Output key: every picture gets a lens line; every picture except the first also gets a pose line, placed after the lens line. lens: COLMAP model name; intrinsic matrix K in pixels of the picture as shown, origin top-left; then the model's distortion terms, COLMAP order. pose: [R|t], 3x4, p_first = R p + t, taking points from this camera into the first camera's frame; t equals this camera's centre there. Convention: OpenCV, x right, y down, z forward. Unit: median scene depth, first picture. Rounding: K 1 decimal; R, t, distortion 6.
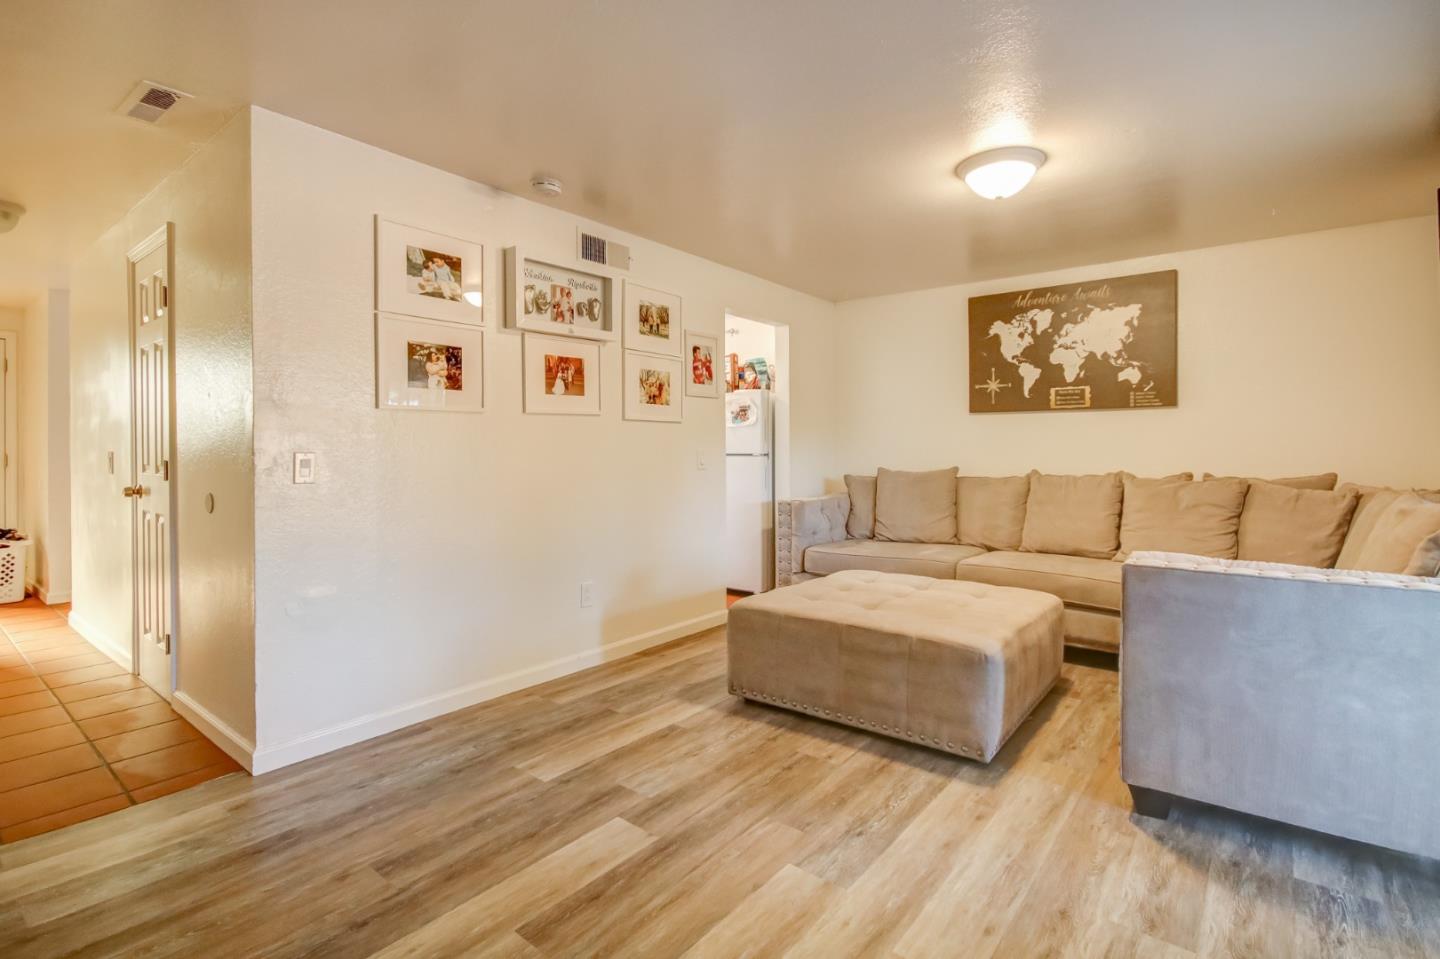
lens RADIAL K [[673.5, 0, 716.6], [0, 673.5, 450.7], [0, 0, 1]] dist [-0.009404, -0.002434]
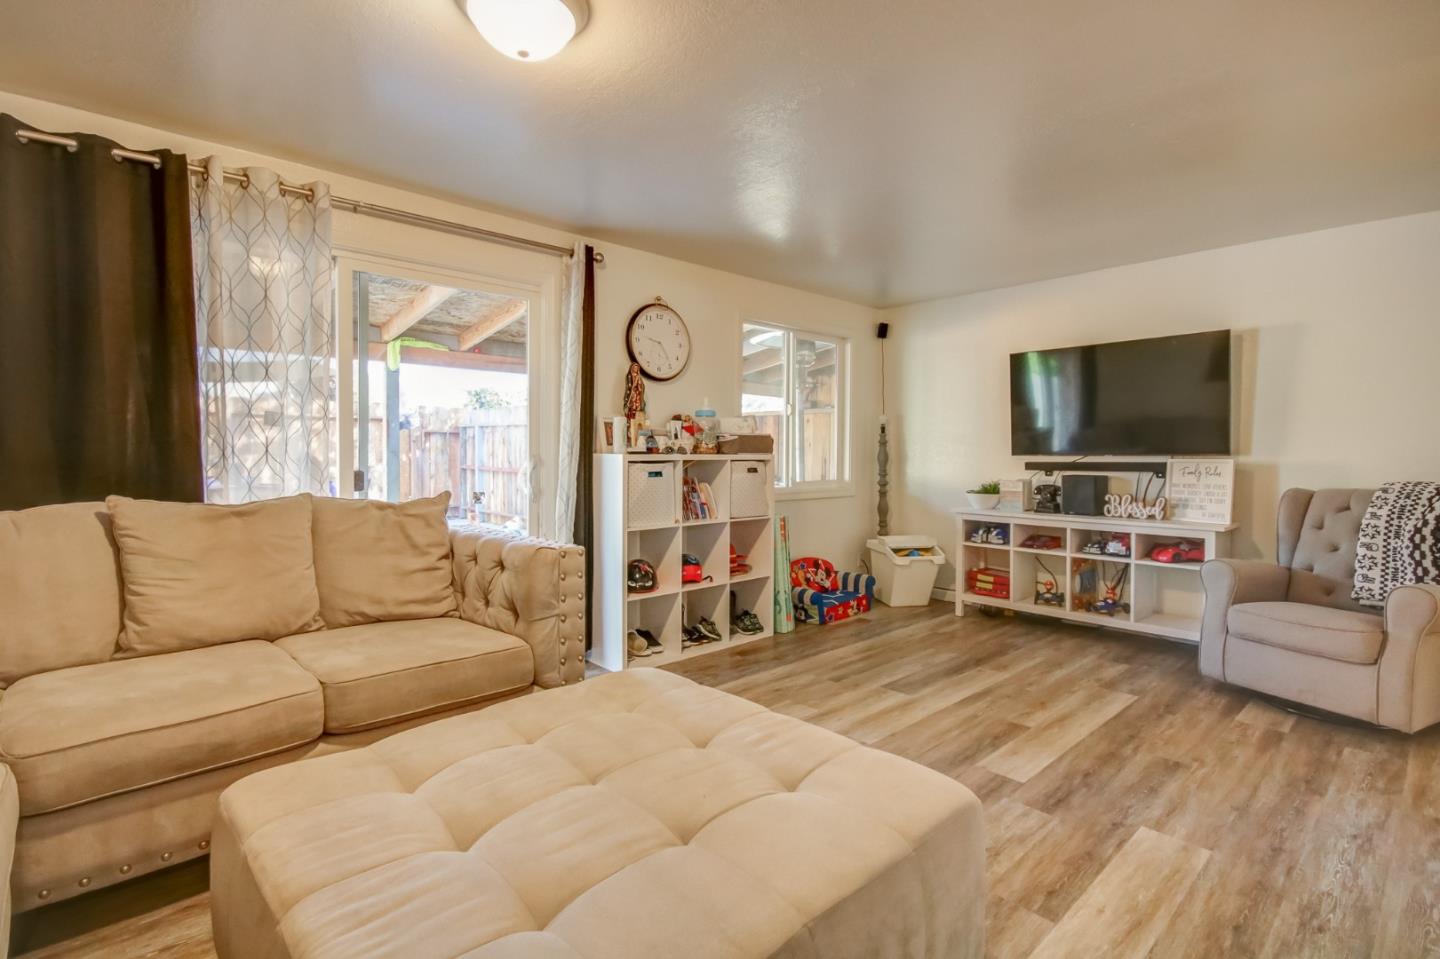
lens RADIAL K [[673.5, 0, 720.8], [0, 673.5, 476.2], [0, 0, 1]] dist [-0.009404, -0.002434]
pose [[-0.988566, -0.007461, 0.150604, 0.124796], [-0.001229, 0.999141, 0.041432, -0.006810], [-0.150784, 0.040773, -0.987726, 1.443639]]
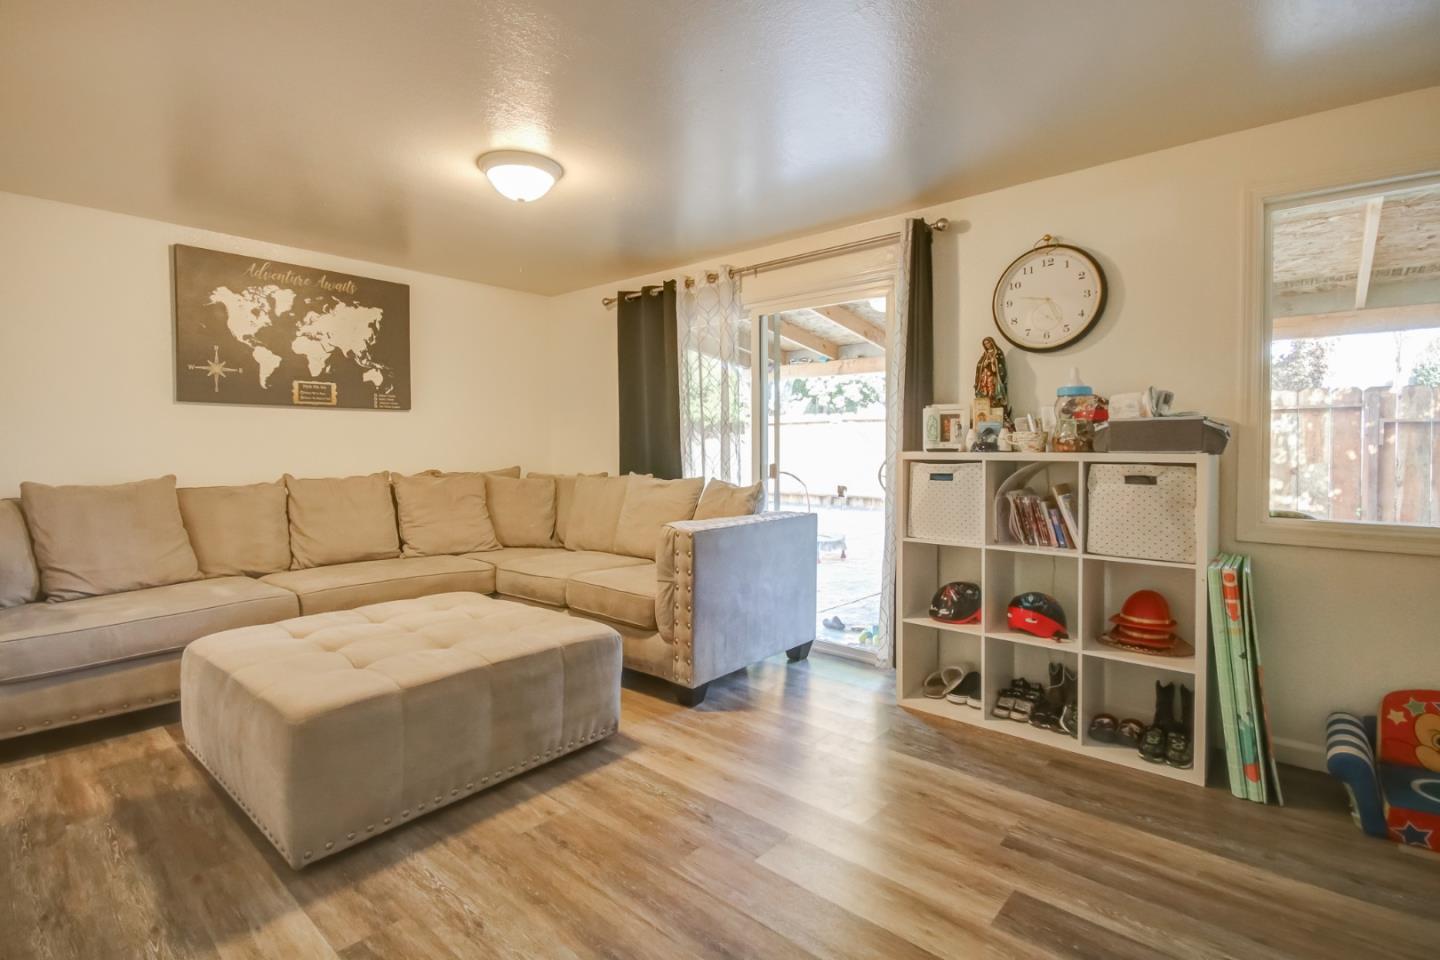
lens RADIAL K [[673.5, 0, 717.0], [0, 673.5, 469.8], [0, 0, 1]] dist [-0.009404, -0.002434]
pose [[0.045976, -0.032084, 0.998427, -0.523247], [0.004814, 0.999480, 0.031896, -0.002680], [-0.998931, 0.003340, 0.046106, 0.597759]]
